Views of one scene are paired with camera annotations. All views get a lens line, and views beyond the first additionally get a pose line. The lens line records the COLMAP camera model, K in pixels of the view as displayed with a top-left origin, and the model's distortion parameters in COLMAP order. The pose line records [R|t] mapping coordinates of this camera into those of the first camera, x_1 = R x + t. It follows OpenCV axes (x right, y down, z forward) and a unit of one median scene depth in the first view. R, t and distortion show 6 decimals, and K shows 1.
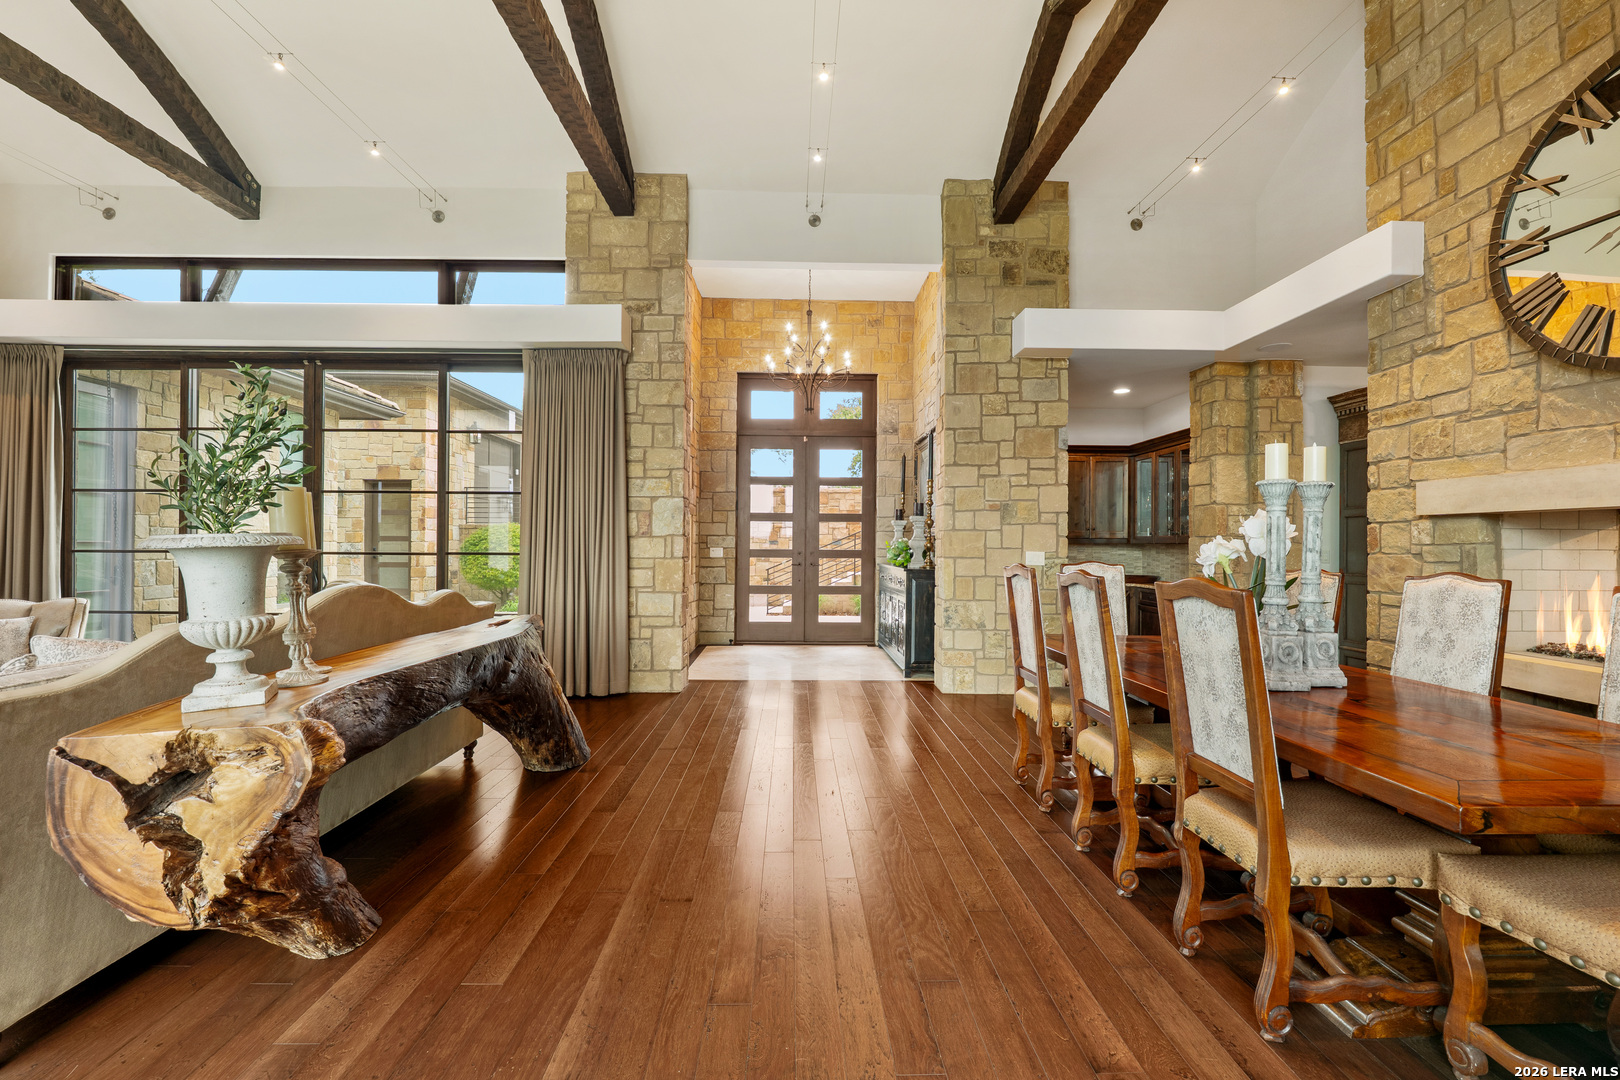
lens RADIAL K [[670.0, 0, 810.0], [0, 670.0, 540.0], [0, 0, 1]] dist [-0.010118, 0.000463]
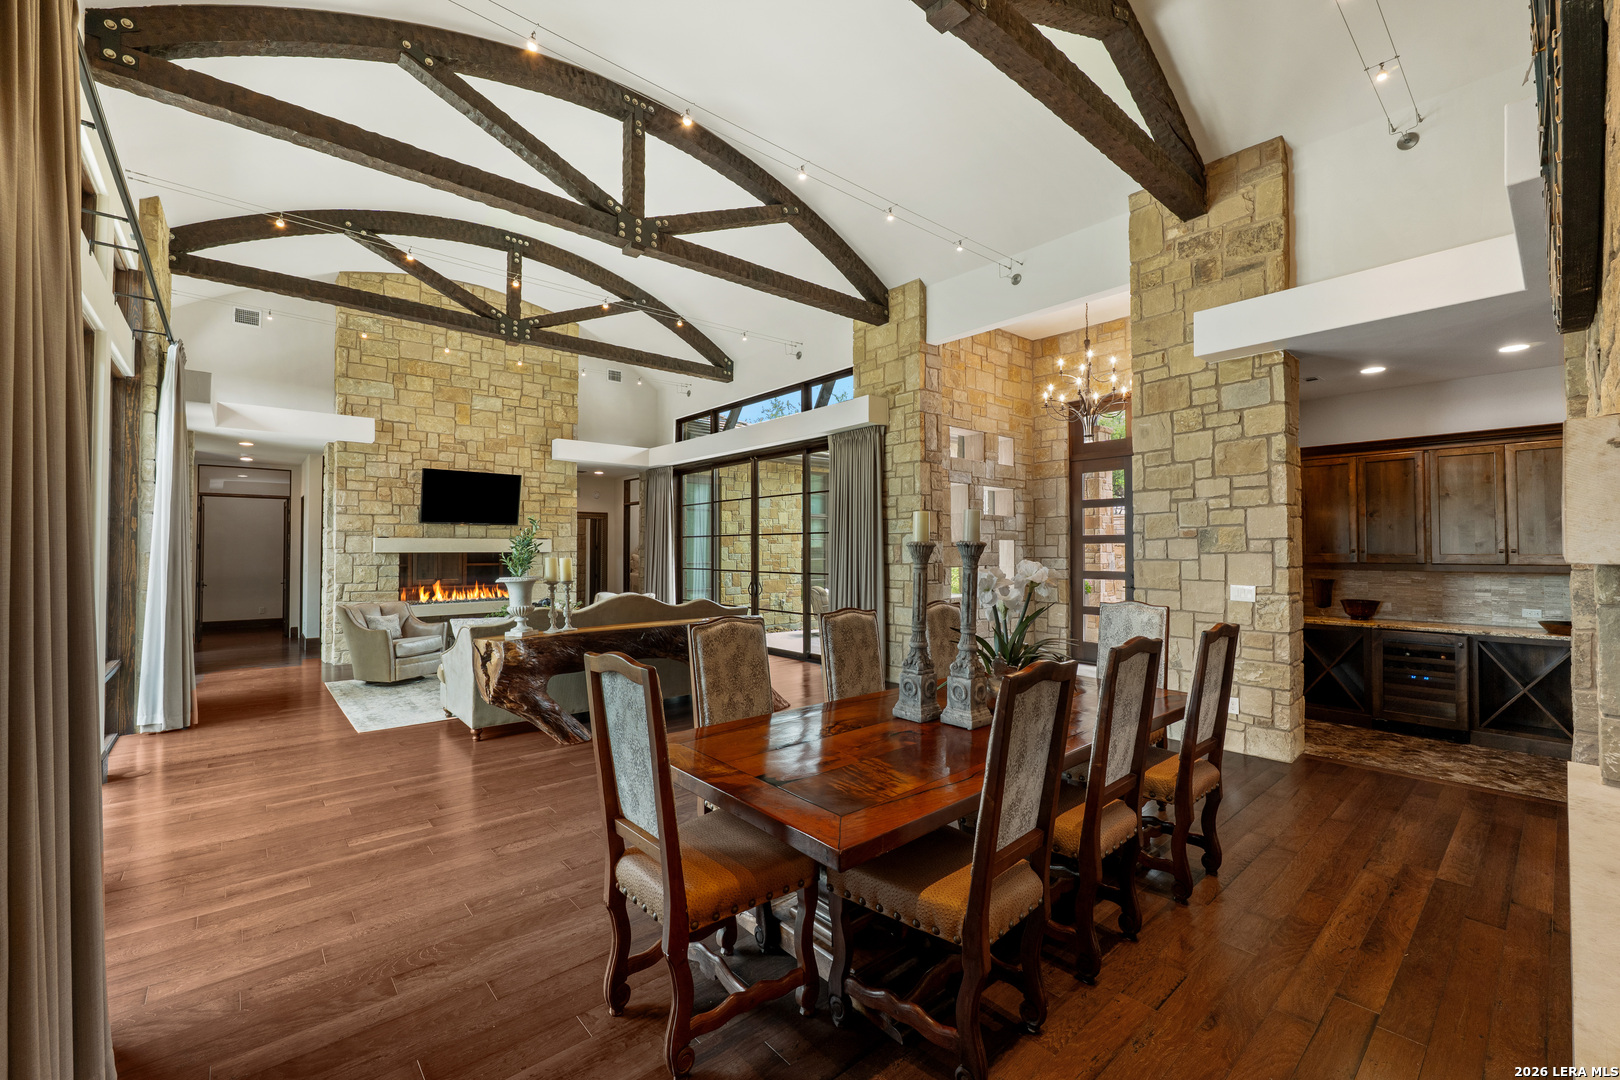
lens RADIAL K [[661.9, 0, 808.3], [0, 661.9, 535.4], [0, 0, 1]] dist [-0.015036, -0.000008]
pose [[0.636473, -0.024403, -0.770913, 0.630804], [0.010599, 0.999682, -0.022895, -0.032633], [0.771226, 0.006401, 0.636529, 0.042134]]
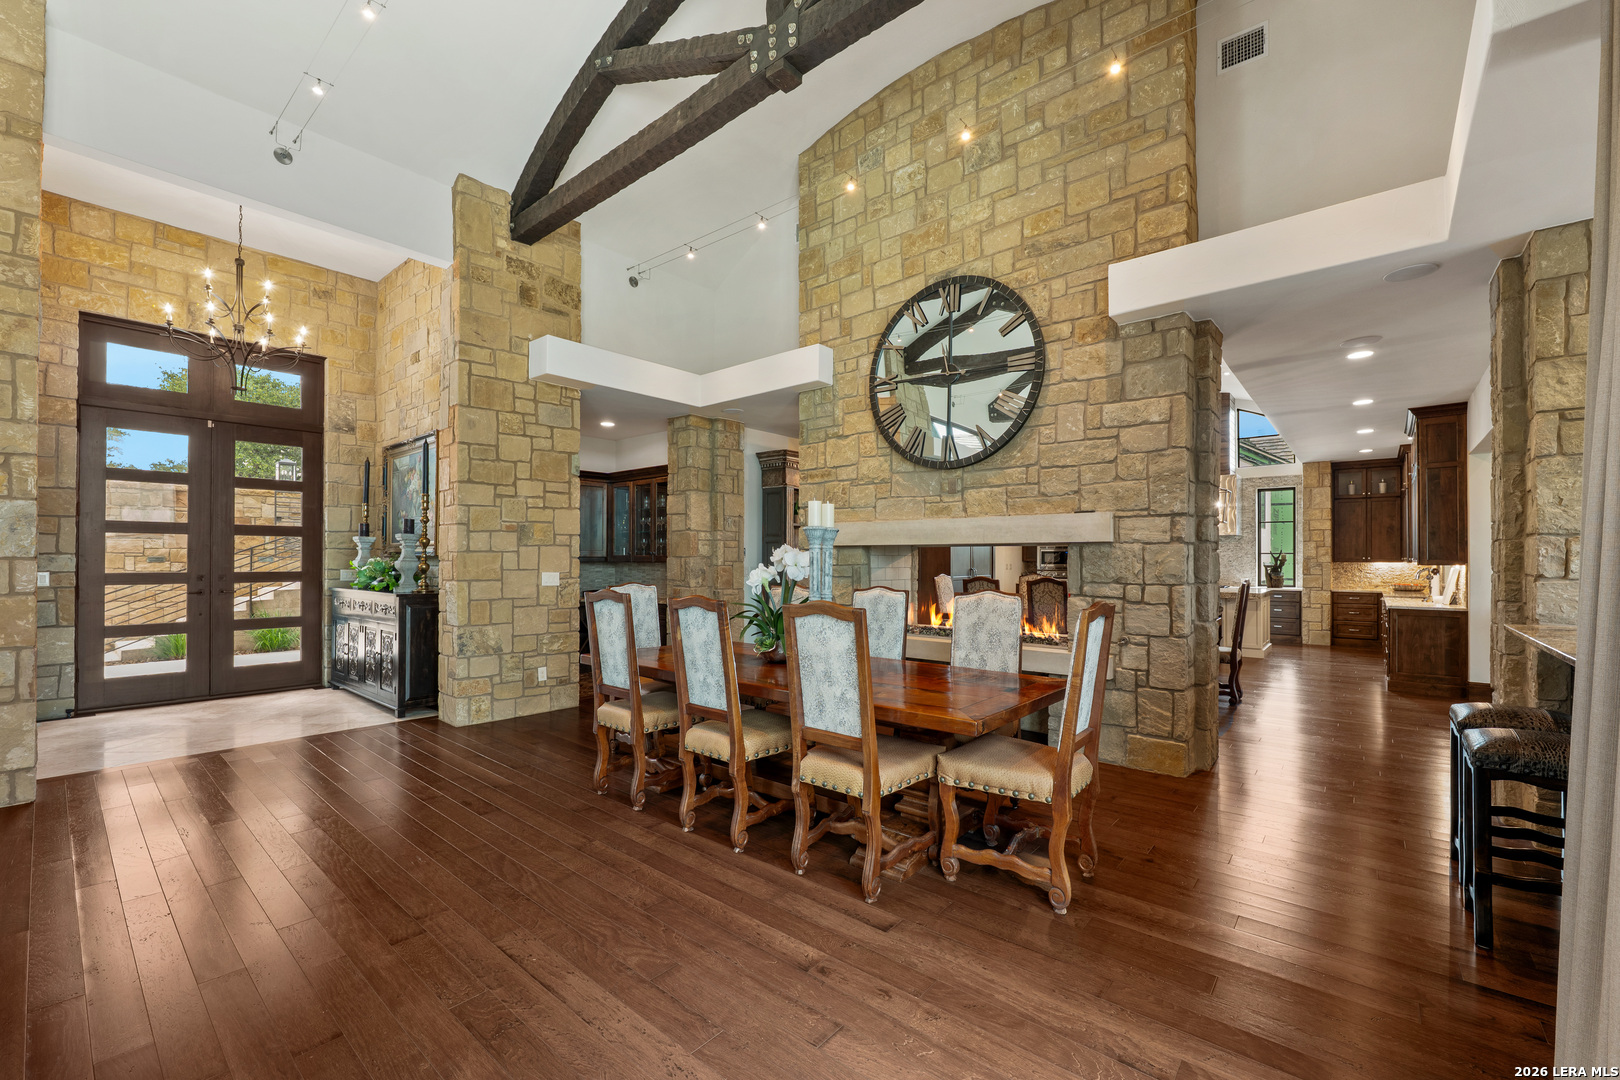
lens RADIAL K [[664.4, 0, 801.1], [0, 664.4, 555.9], [0, 0, 1]] dist [-0.010814, -0.000092]
pose [[0.672787, -0.002442, 0.739832, -0.158524], [-0.002757, 0.999979, 0.005809, -0.014974], [-0.739831, -0.005948, 0.672766, 0.029338]]
